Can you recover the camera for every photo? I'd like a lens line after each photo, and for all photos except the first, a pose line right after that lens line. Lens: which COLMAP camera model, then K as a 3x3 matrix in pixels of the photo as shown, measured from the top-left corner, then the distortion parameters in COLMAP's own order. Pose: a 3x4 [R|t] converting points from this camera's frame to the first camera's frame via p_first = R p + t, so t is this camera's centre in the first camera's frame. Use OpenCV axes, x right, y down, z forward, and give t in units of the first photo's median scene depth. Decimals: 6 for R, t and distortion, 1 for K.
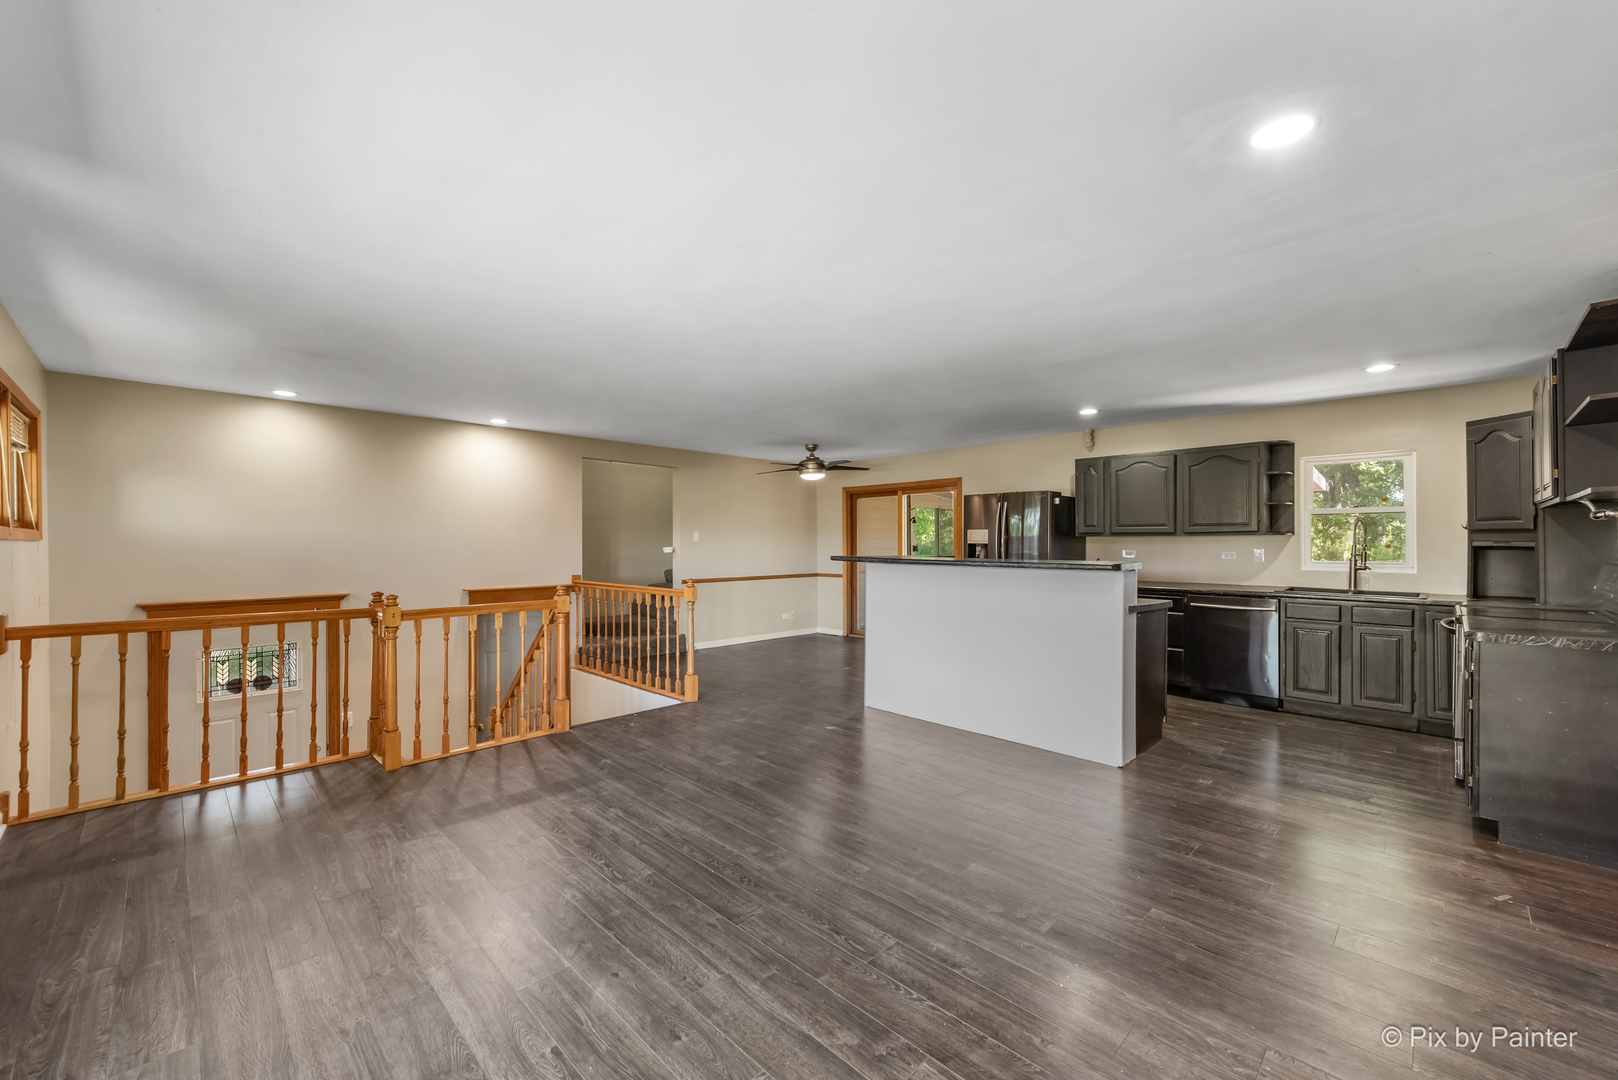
lens RADIAL K [[643.1, 0, 815.7], [0, 643.1, 545.2], [0, 0, 1]] dist [0.012029, -0.003009]
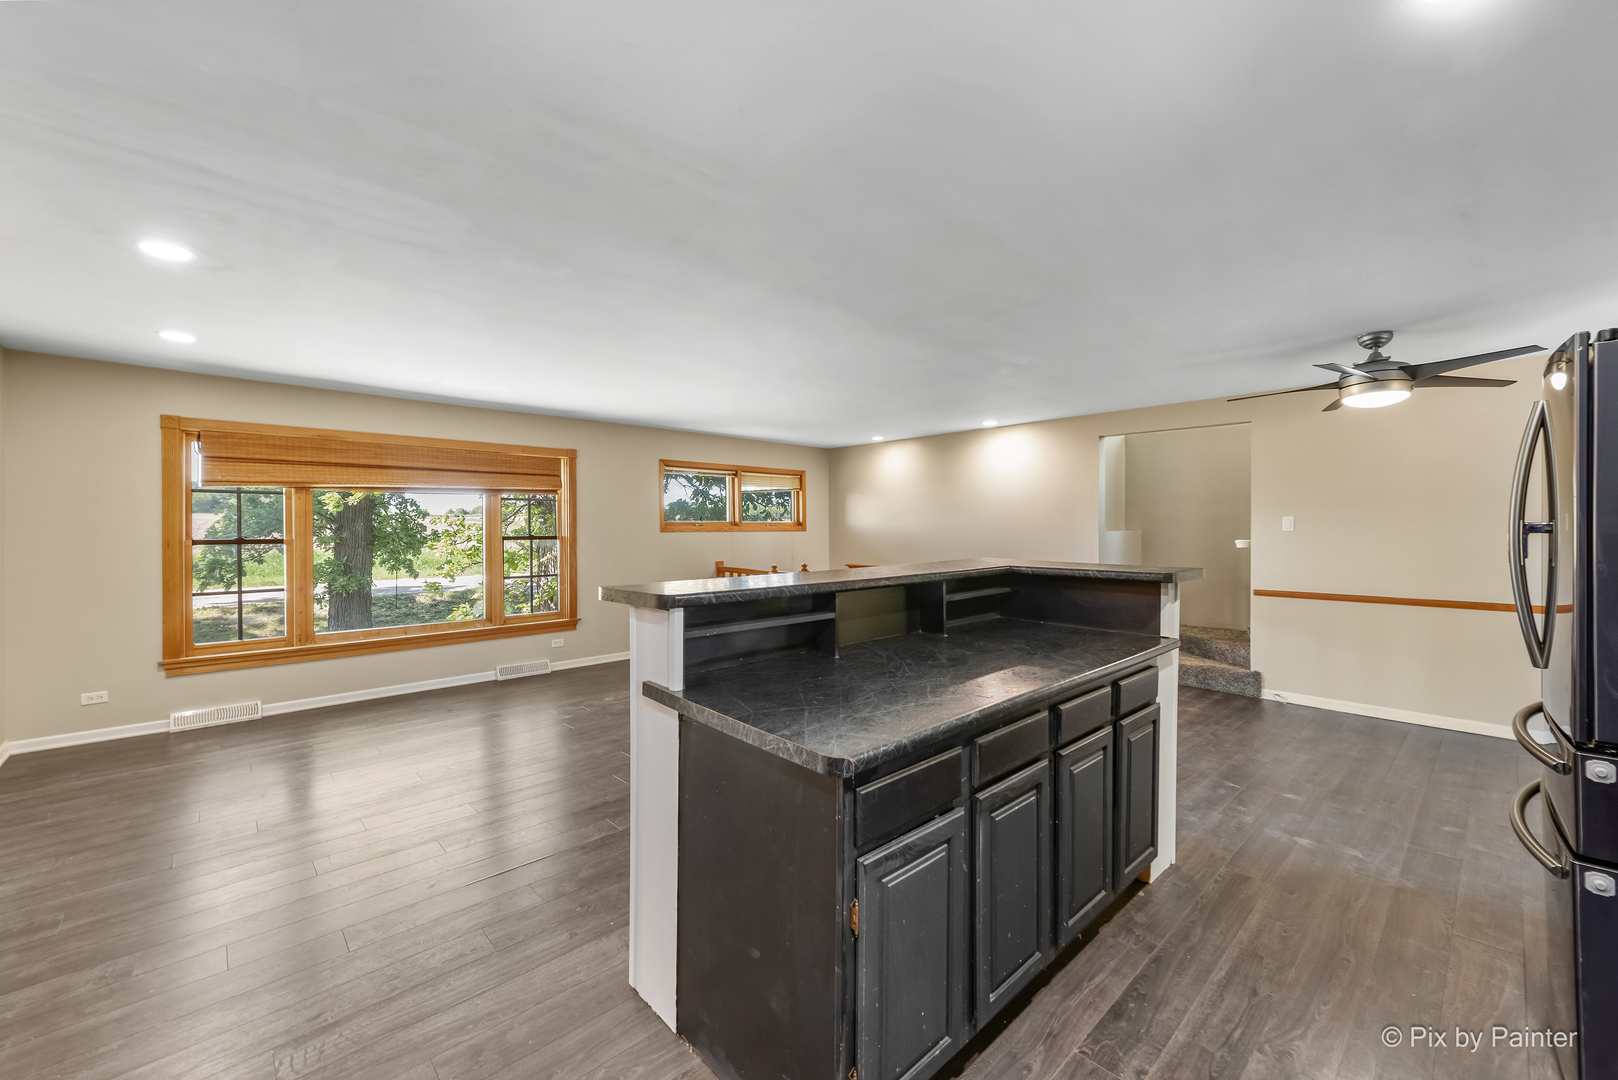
lens RADIAL K [[643.1, 0, 815.0], [0, 643.1, 534.3], [0, 0, 1]] dist [0.012029, -0.003009]
pose [[-0.049968, 0.010501, -0.998696, 0.764091], [-0.000088, 0.999945, 0.010518, -0.016209], [0.998751, 0.000613, -0.049964, 0.915241]]
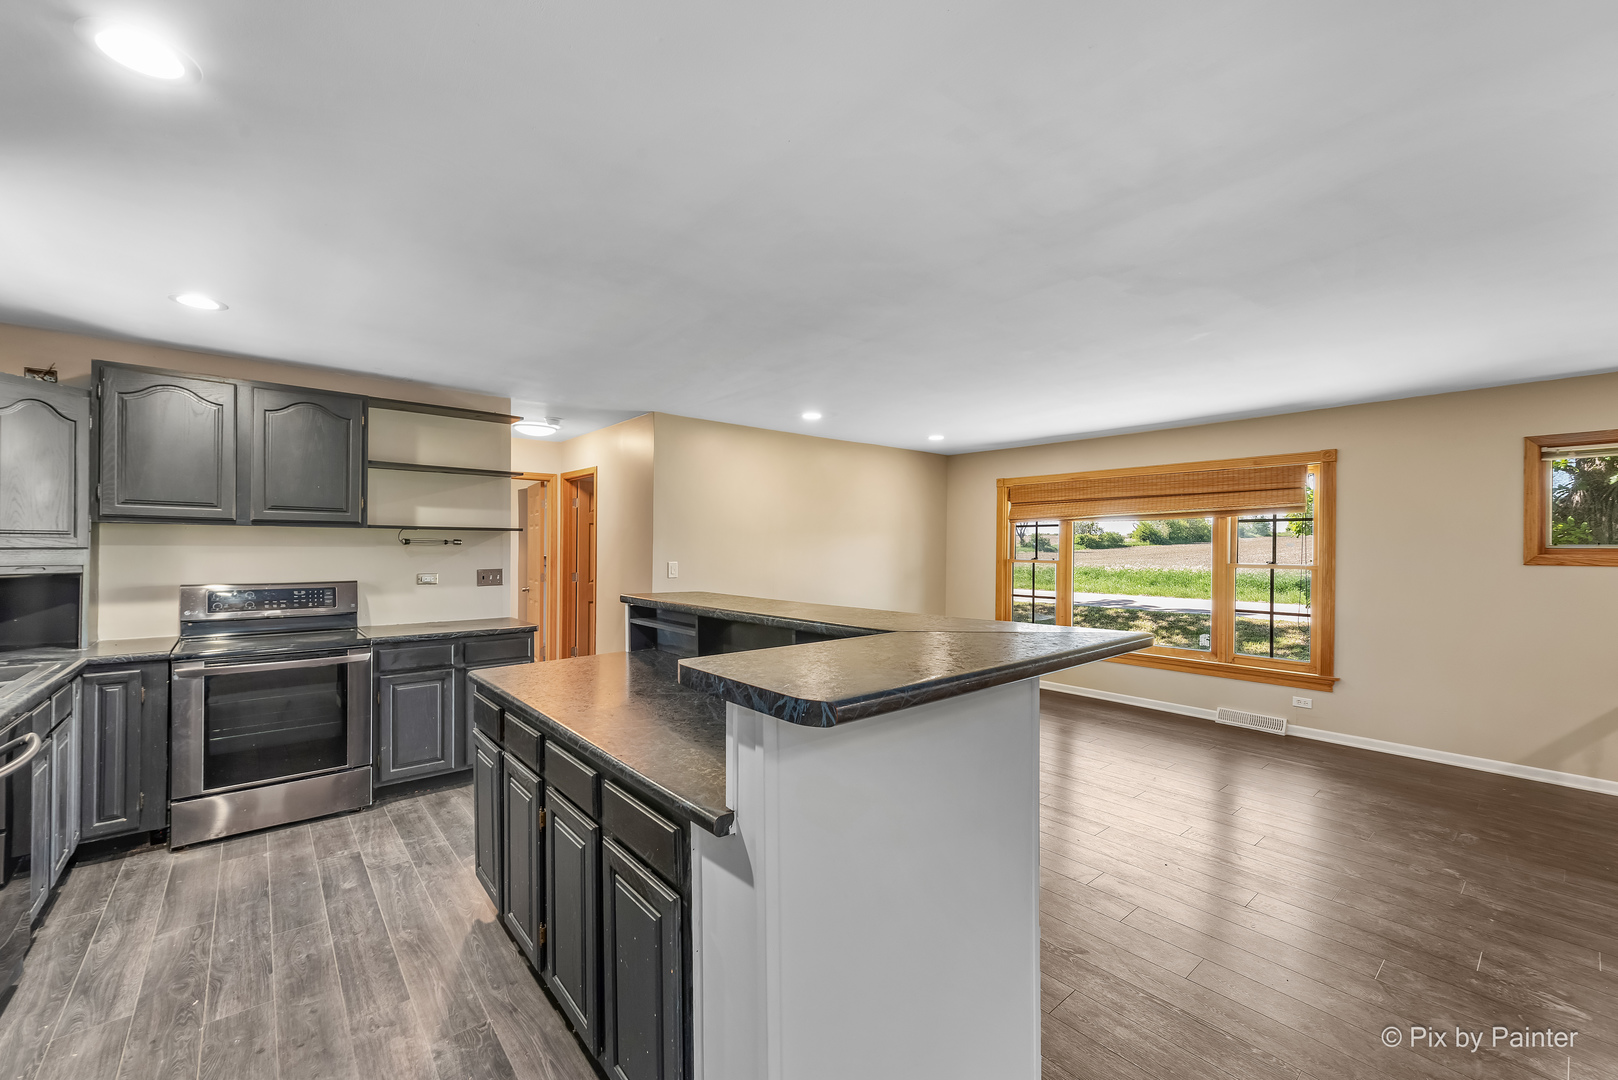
lens RADIAL K [[643.1, 0, 806.3], [0, 643.1, 546.4], [0, 0, 1]] dist [0.012029, -0.003009]
pose [[-0.994913, -0.003702, 0.100674, 0.170831], [-0.003463, 0.999991, 0.002548, -0.027504], [-0.100682, 0.002186, -0.994916, 1.420462]]
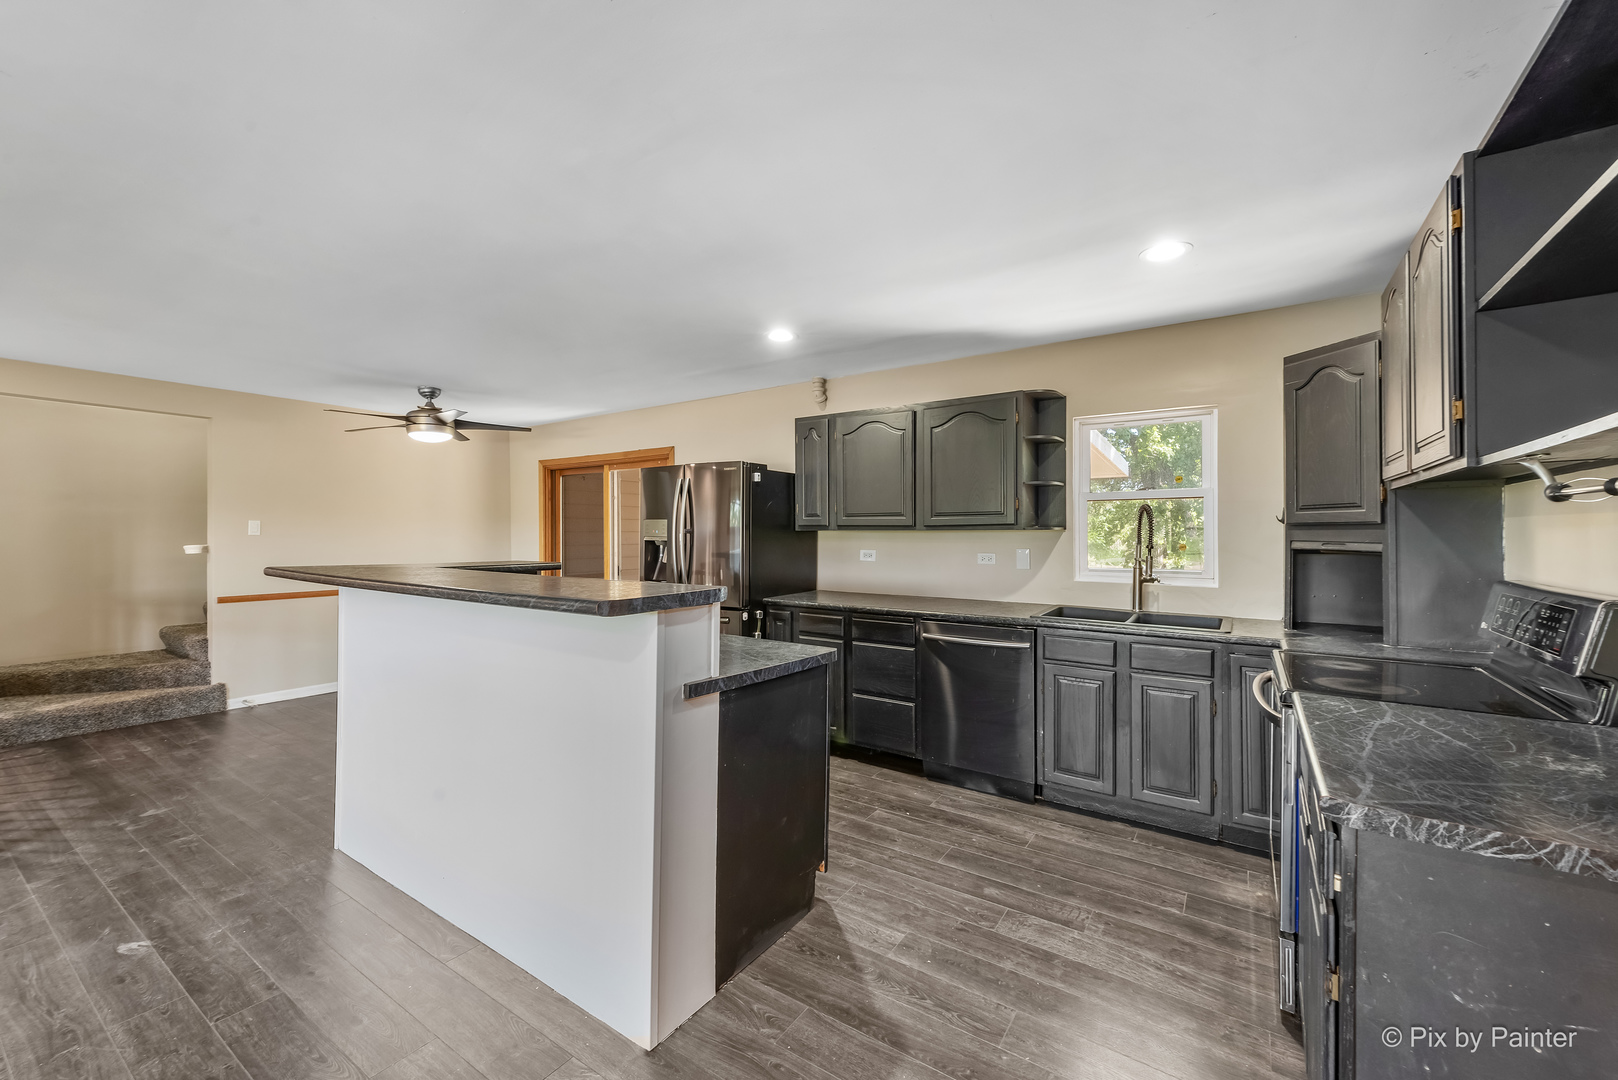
lens RADIAL K [[643.1, 0, 820.9], [0, 643.1, 535.1], [0, 0, 1]] dist [0.012029, -0.003009]
pose [[0.981673, 0.001480, 0.190566, 0.394241], [-0.001225, 0.999998, -0.001456, -0.010054], [-0.190568, 0.001196, 0.981673, 0.420178]]
